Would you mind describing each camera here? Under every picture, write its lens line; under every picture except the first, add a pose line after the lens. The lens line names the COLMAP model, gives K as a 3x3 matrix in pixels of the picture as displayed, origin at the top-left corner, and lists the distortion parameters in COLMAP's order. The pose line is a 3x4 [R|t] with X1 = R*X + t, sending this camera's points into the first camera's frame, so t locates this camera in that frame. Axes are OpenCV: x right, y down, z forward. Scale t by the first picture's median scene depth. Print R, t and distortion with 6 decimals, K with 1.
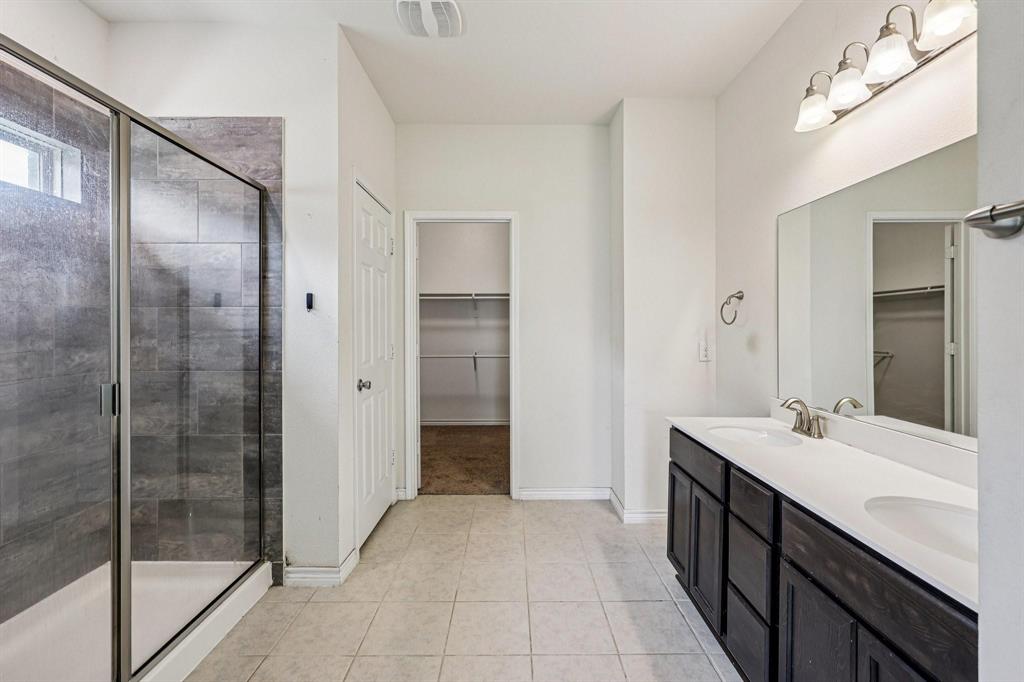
lens RADIAL K [[442.9, 0, 512.6], [0, 442.9, 329.5], [0, 0, 1]] dist [0.001379, 0.000280]
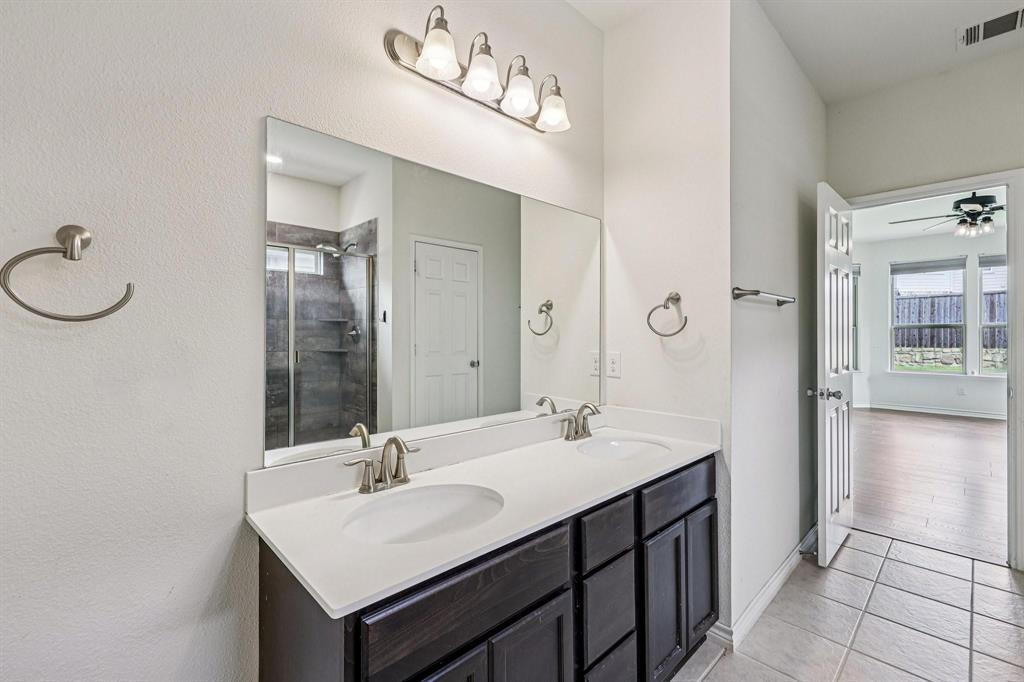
lens RADIAL K [[442.9, 0, 512.6], [0, 442.9, 329.5], [0, 0, 1]] dist [0.001379, 0.000280]
pose [[-0.691717, 0.011919, 0.722070, 0.045577], [0.008145, 0.999929, -0.008703, 0.001695], [-0.722123, -0.000138, -0.691765, 1.888349]]
